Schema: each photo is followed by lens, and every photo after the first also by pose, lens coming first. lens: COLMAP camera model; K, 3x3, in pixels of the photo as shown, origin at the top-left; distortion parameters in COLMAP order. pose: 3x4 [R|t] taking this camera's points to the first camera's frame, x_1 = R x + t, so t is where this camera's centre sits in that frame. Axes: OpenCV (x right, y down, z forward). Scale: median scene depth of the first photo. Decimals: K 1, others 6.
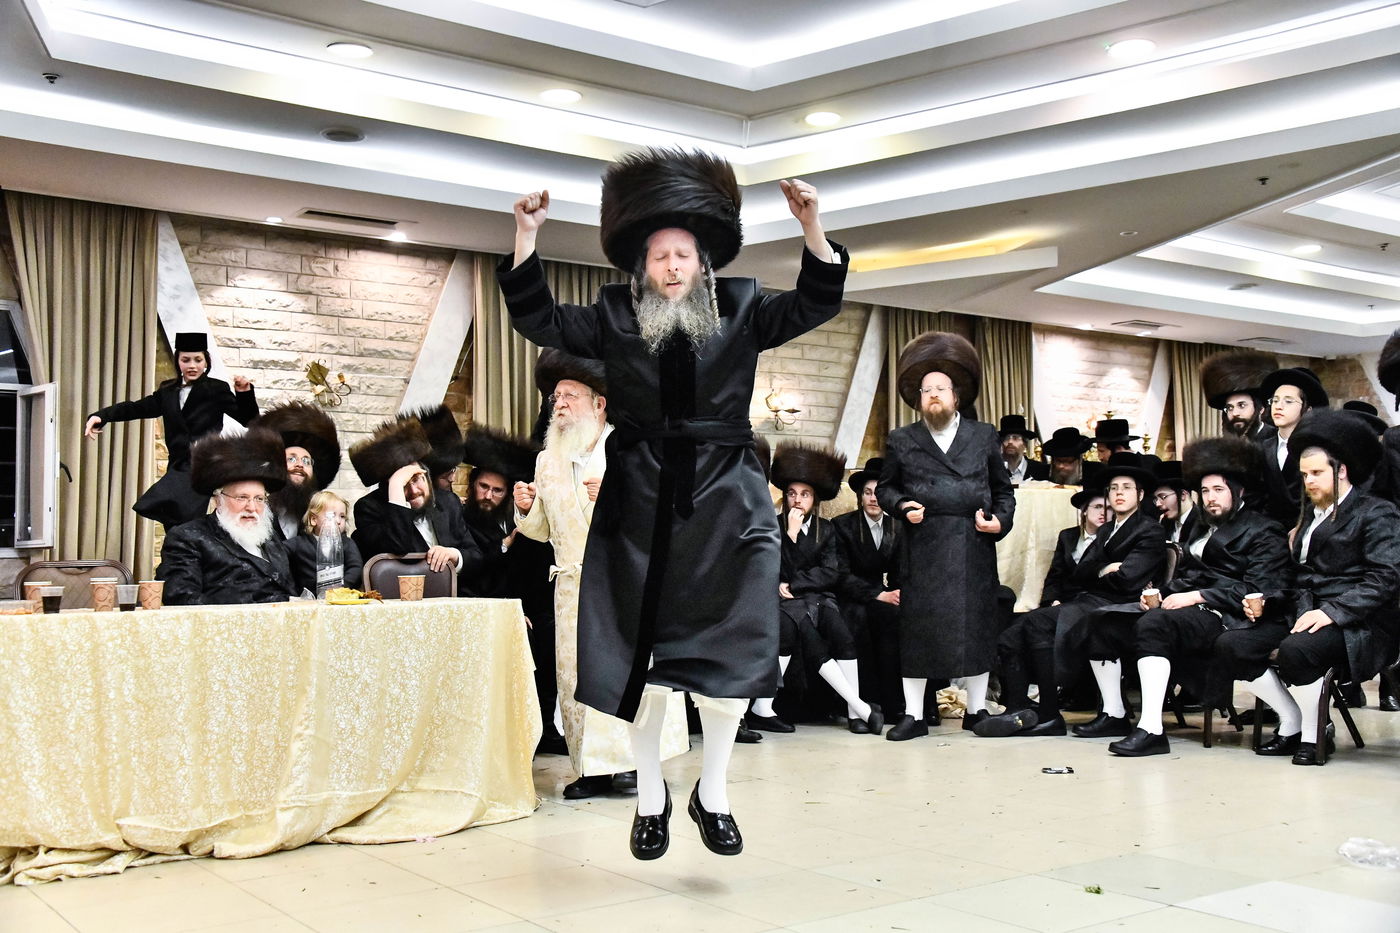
lens RADIAL K [[1474.1, 0, 695.5], [0, 1474.1, 481.9], [0, 0, 1]] dist [0.028549, 0.000000]
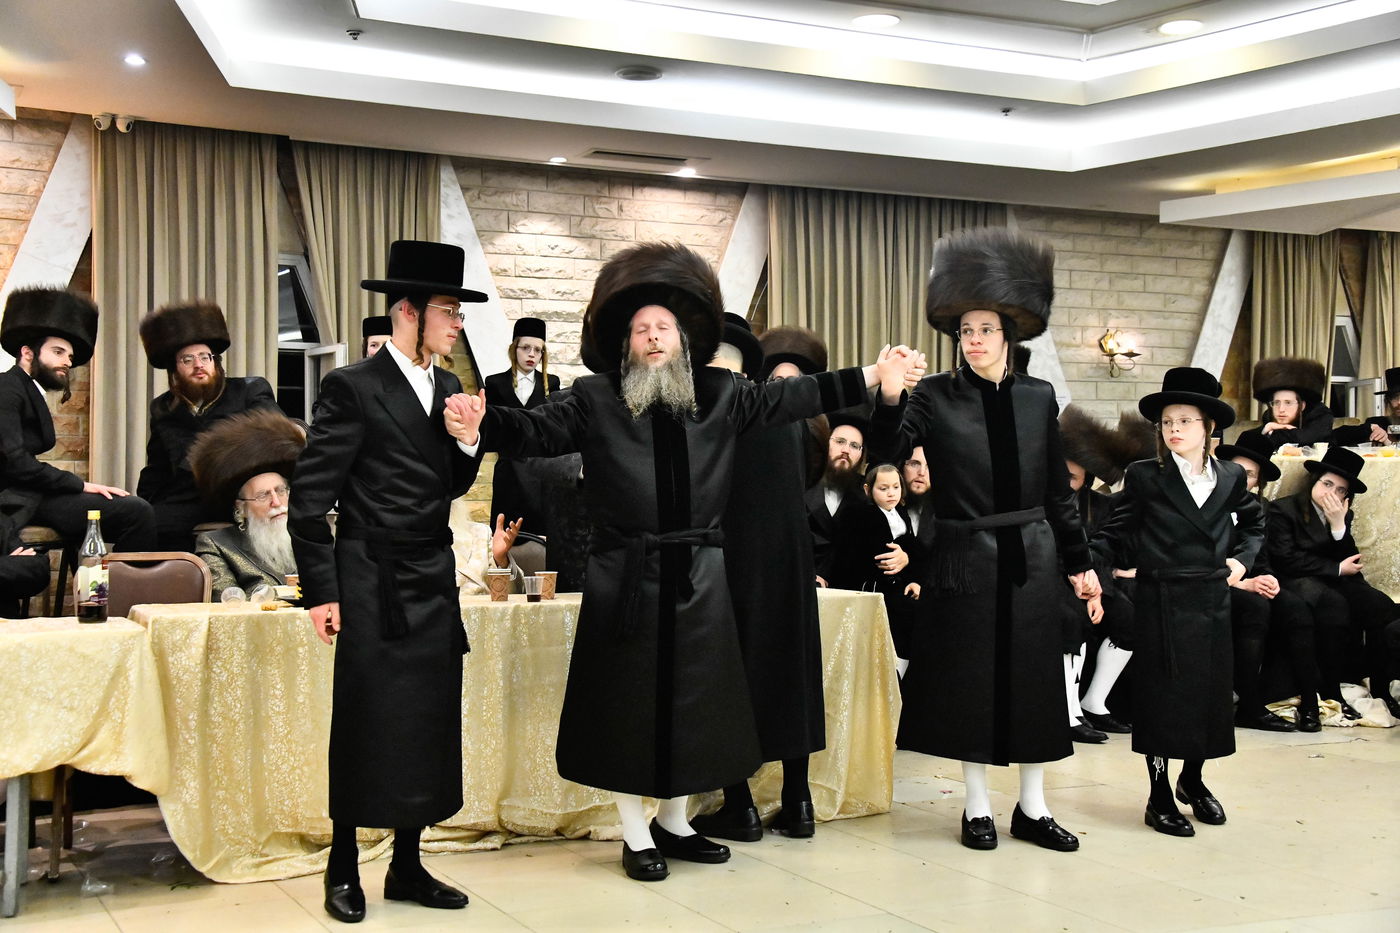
lens RADIAL K [[1835.7, 0, 691.7], [0, 1835.7, 468.9], [0, 0, 1]] dist [0.197762, 0.000000]
pose [[0.987702, 0.006932, -0.156194, -0.021695], [-0.001312, 0.999349, 0.036056, -0.026047], [0.156342, -0.035408, 0.987068, -0.128482]]
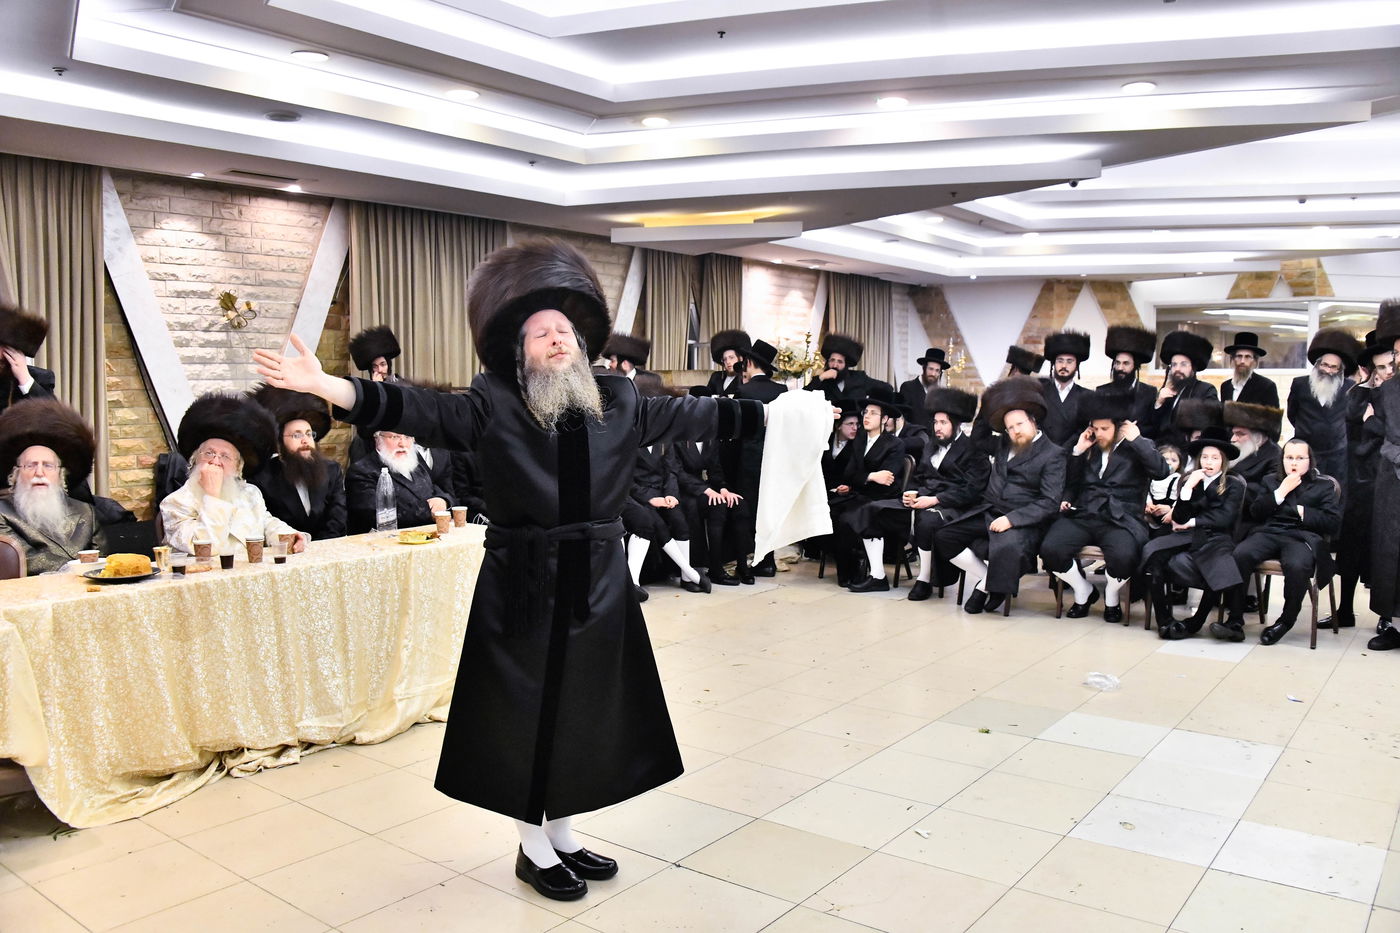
lens RADIAL K [[1156.8, 0, 731.2], [0, 1156.8, 491.8], [0, 0, 1]] dist [-0.140654, 0.071122]
pose [[0.952883, -0.015534, 0.302939, -0.148454], [-0.026965, 0.990396, 0.135603, -0.056168], [-0.302136, -0.137382, 0.943313, -0.016157]]
